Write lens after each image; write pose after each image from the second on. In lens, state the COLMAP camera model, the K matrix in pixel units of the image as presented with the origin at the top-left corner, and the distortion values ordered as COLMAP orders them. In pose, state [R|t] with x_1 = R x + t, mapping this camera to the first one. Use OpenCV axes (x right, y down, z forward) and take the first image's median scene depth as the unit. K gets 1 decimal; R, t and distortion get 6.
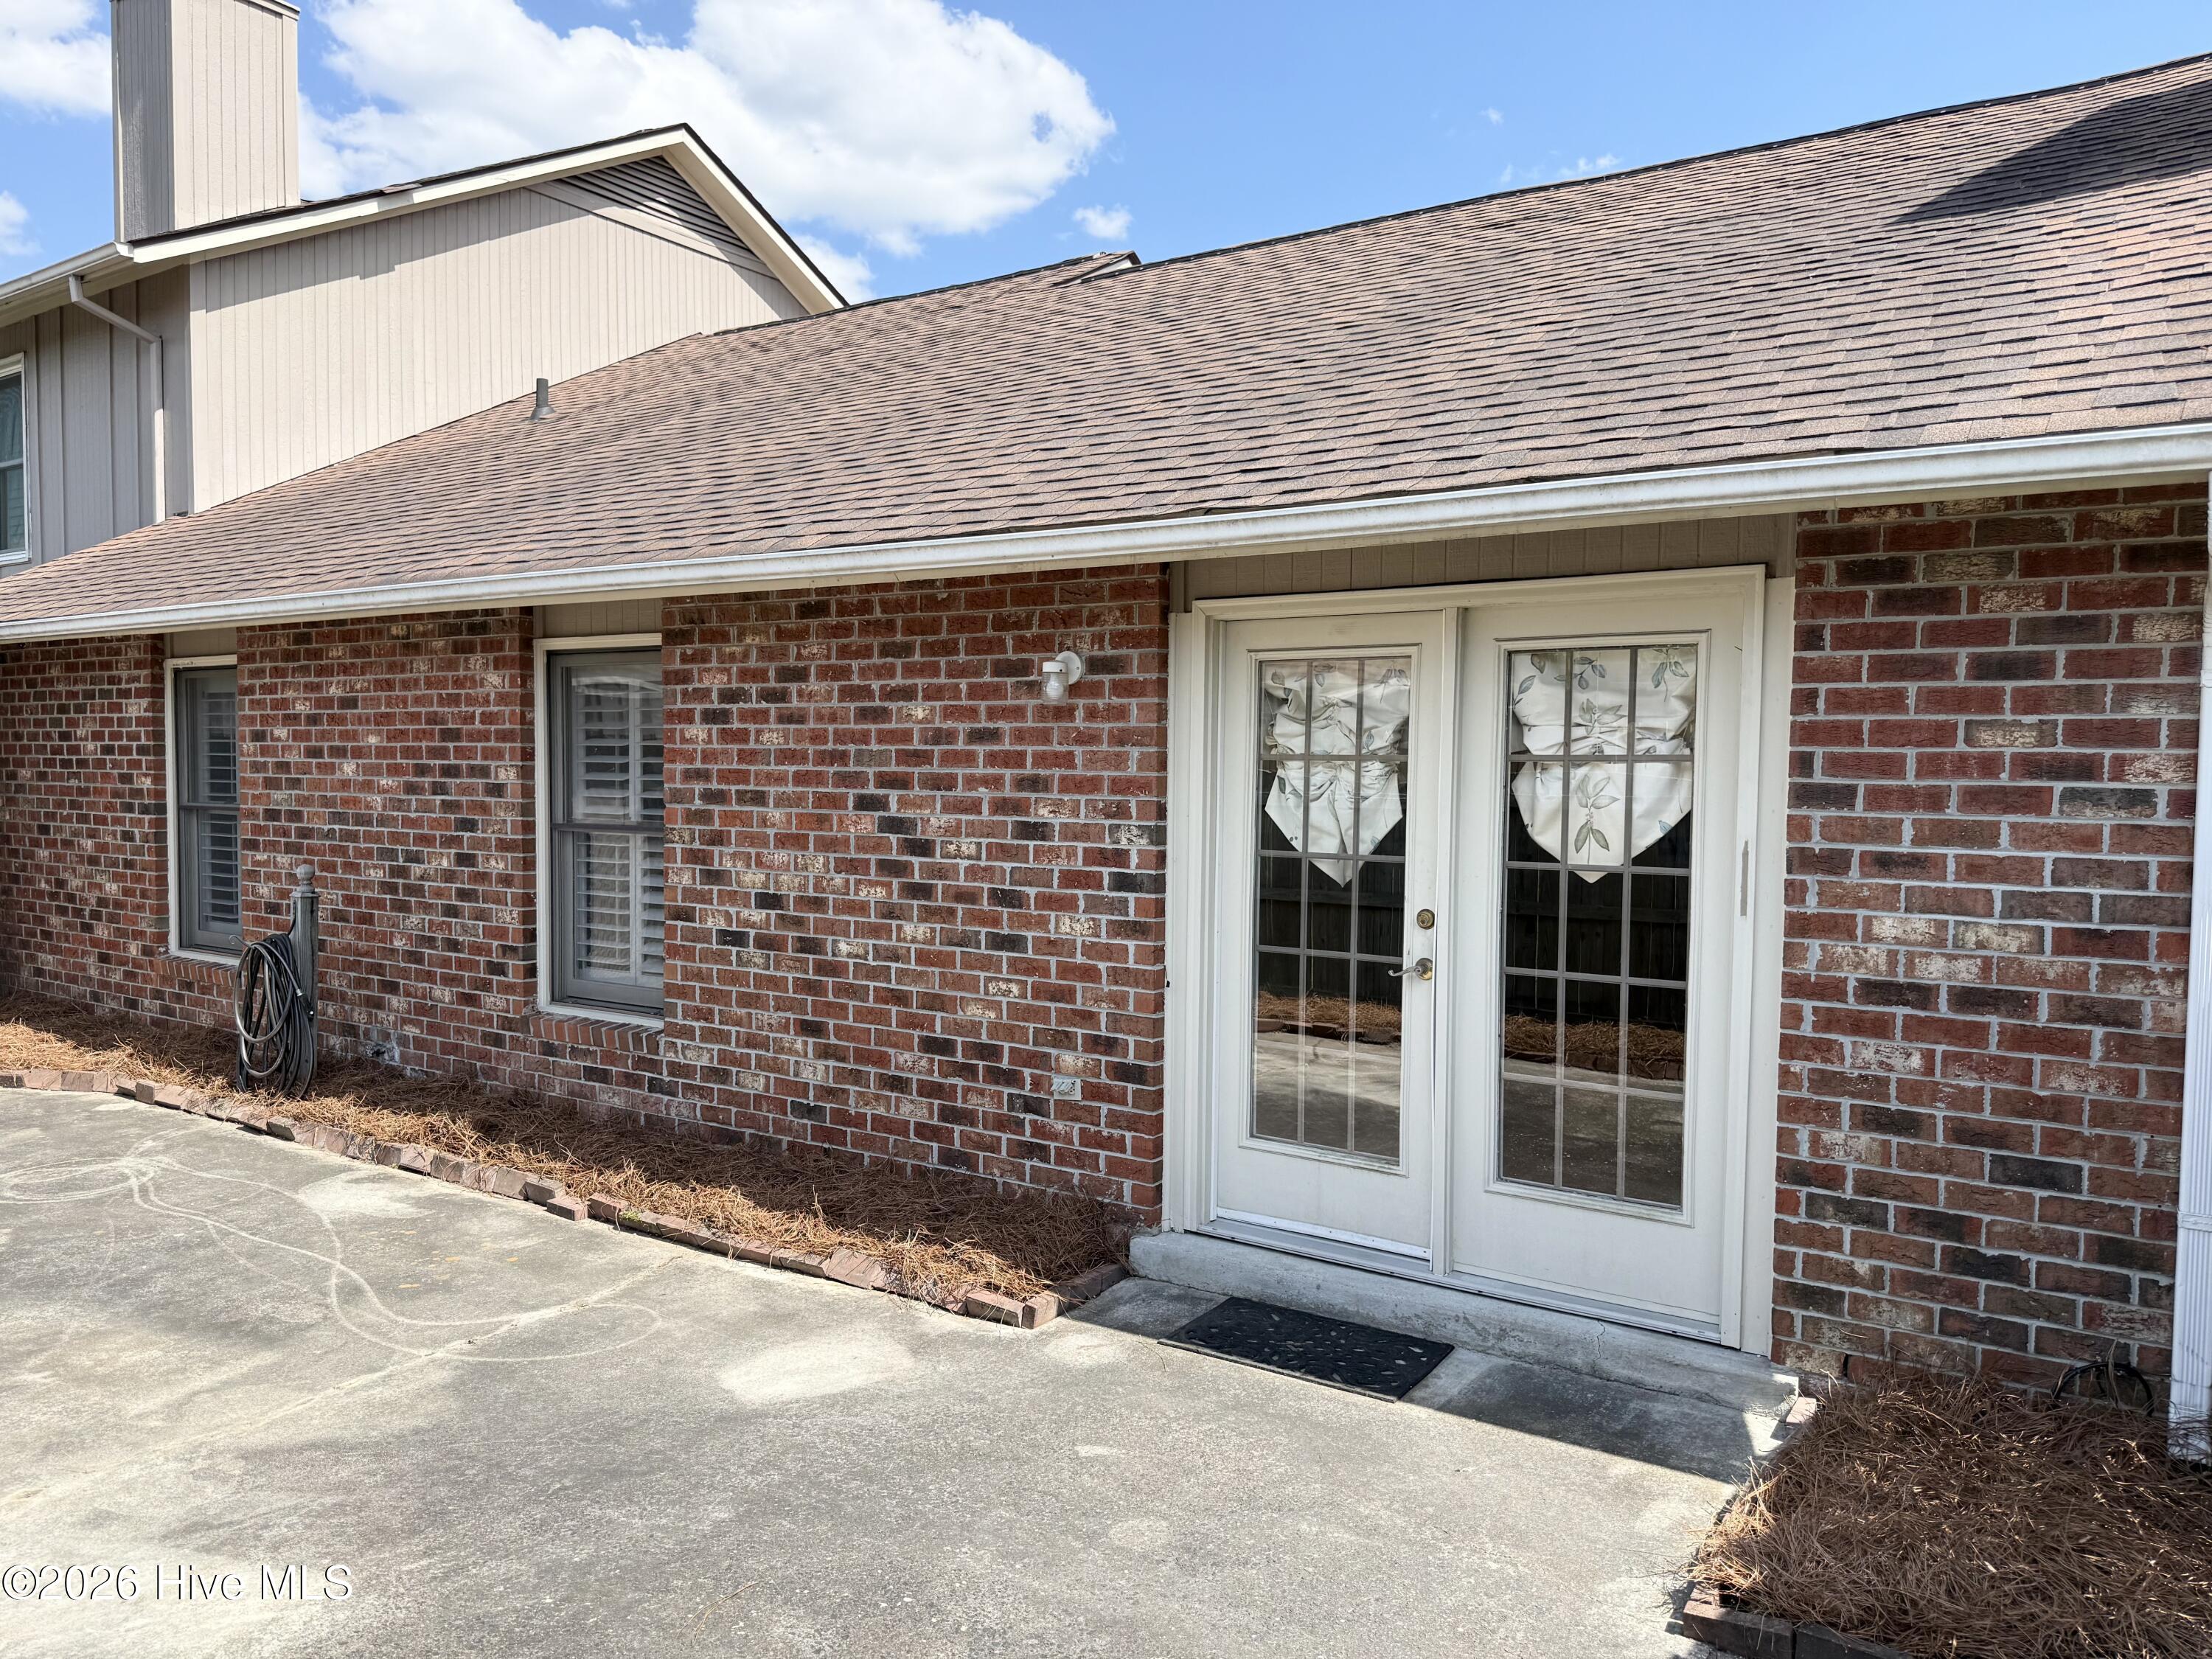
lens RADIAL K [[1567.9, 0, 1103.0], [0, 1567.9, 849.6], [0, 0, 1]] dist [0.053693, -0.051116]
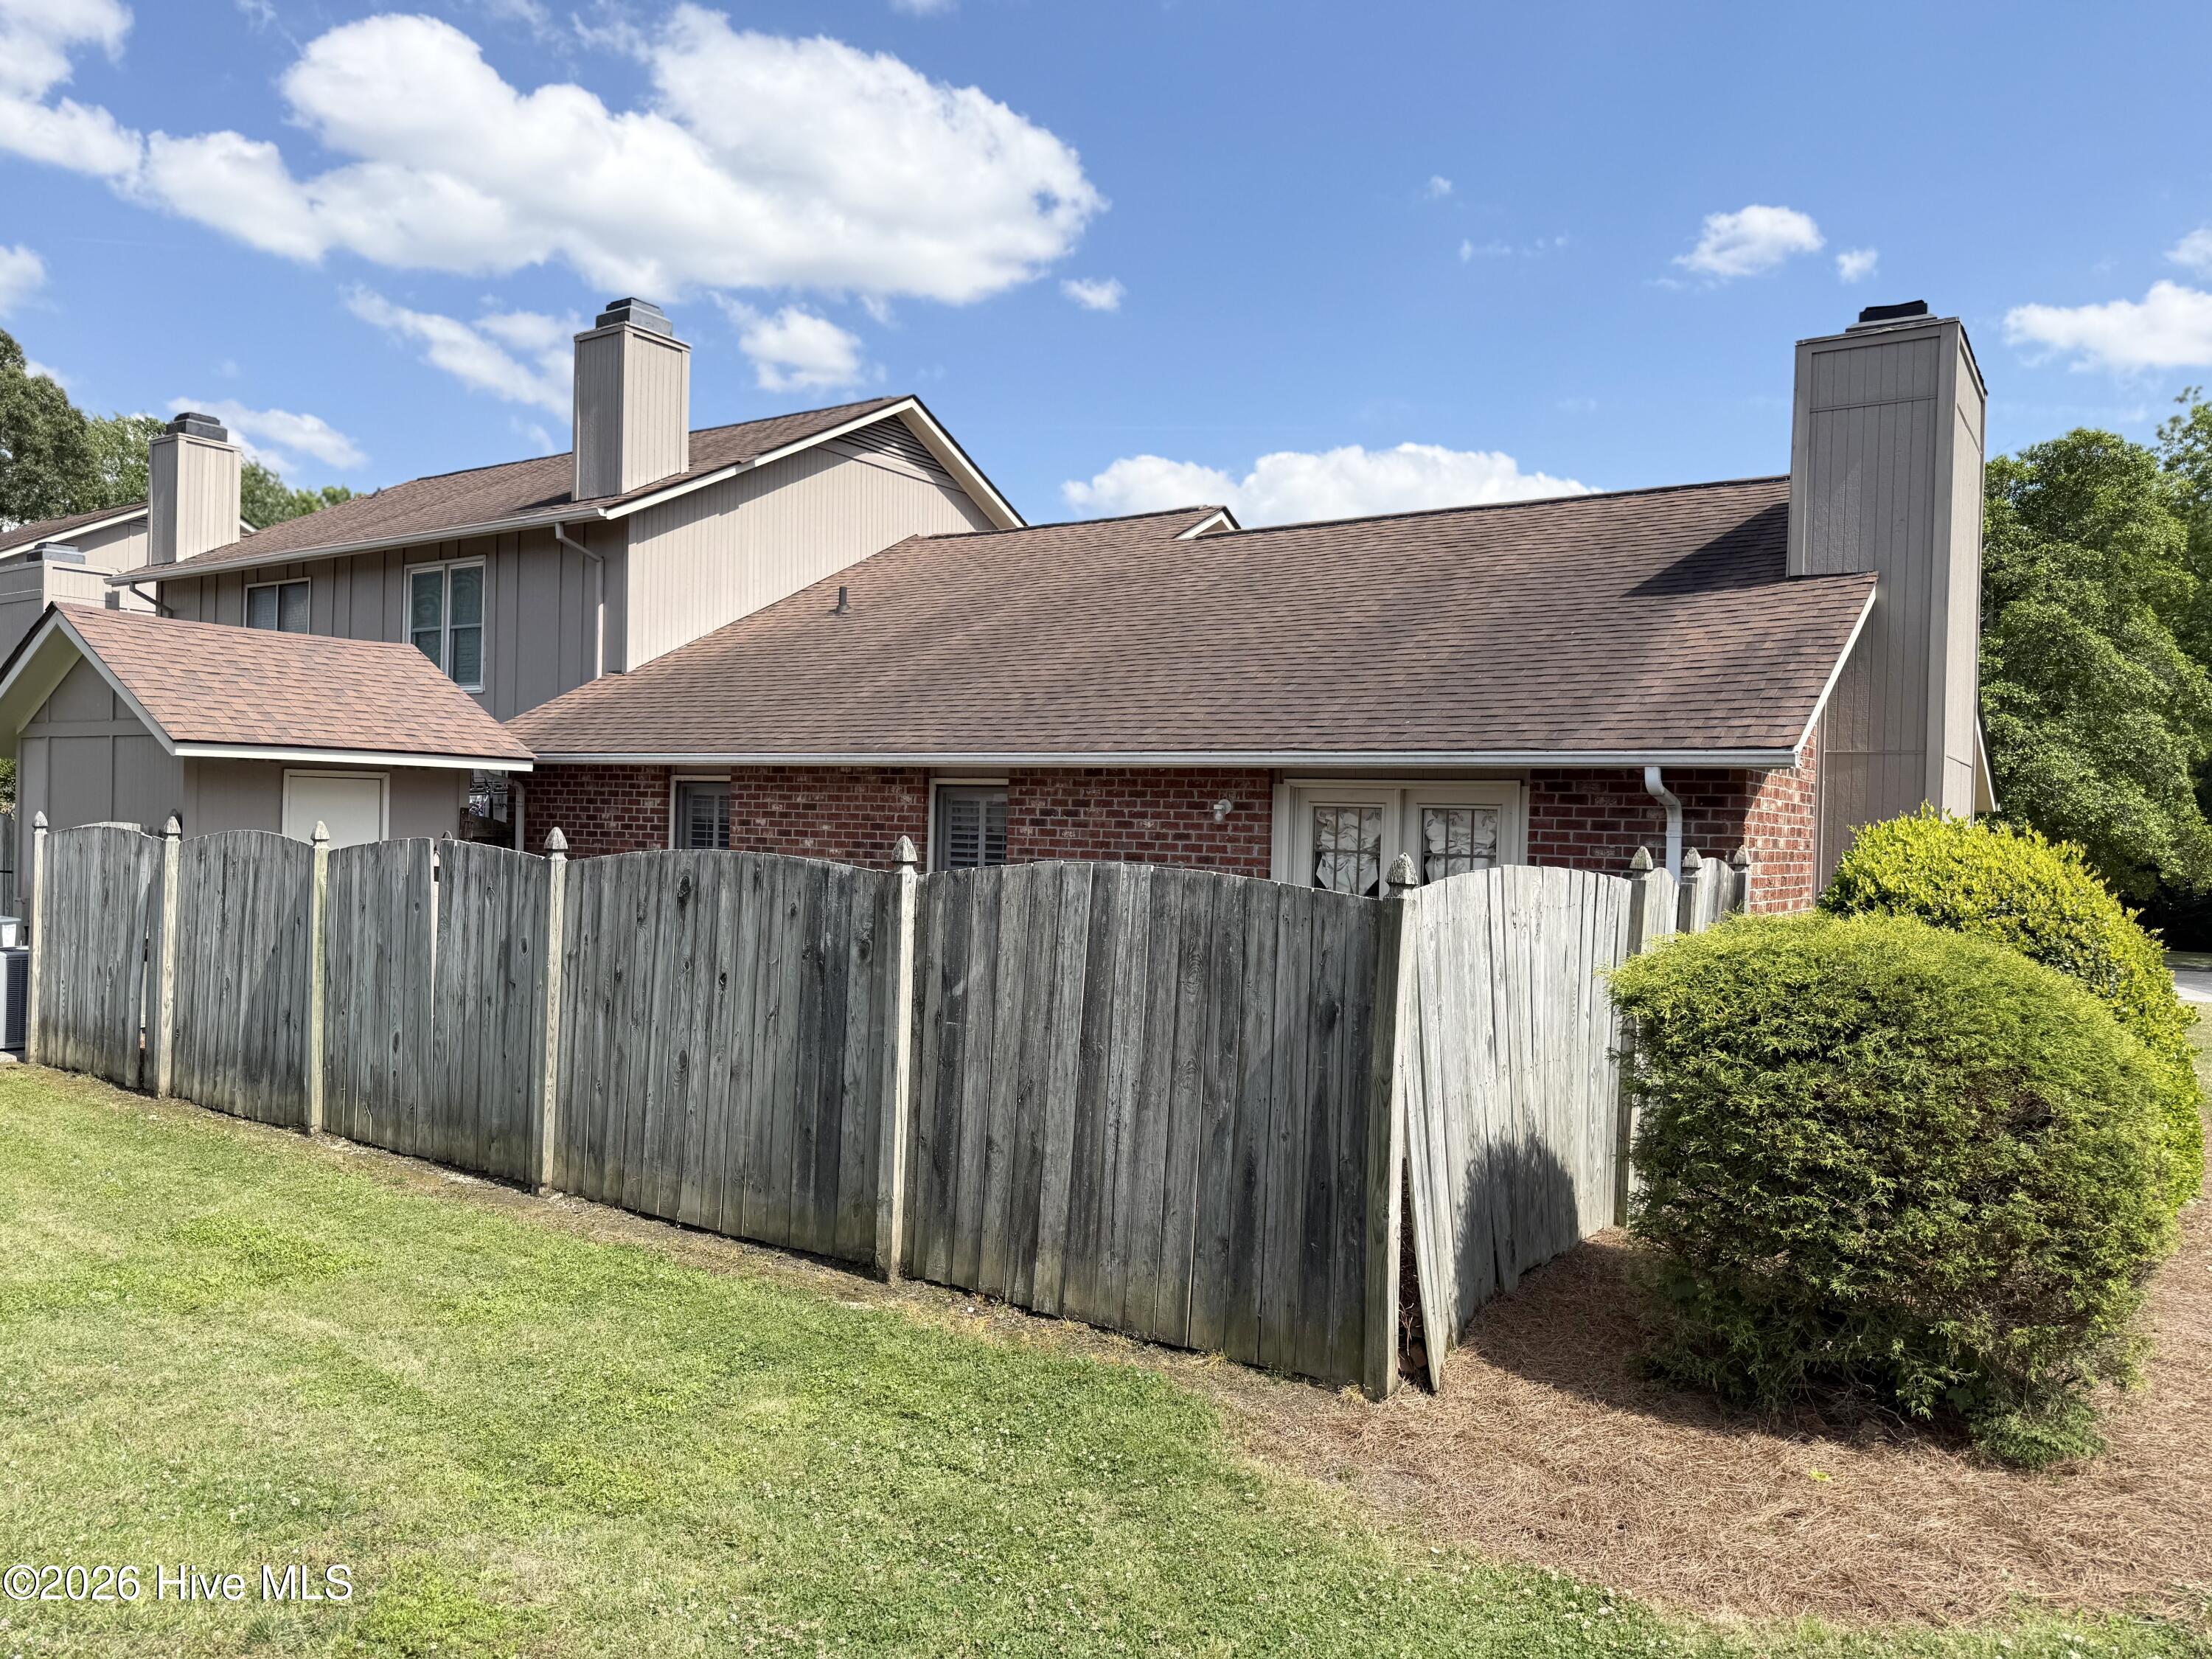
lens RADIAL K [[1567.9, 0, 1112.4], [0, 1567.9, 819.4], [0, 0, 1]] dist [0.053693, -0.051116]
pose [[0.999822, 0.015121, -0.011279, -0.140332], [-0.015694, 0.998493, -0.052587, 0.015624], [0.010467, 0.052755, 0.998553, -1.062274]]
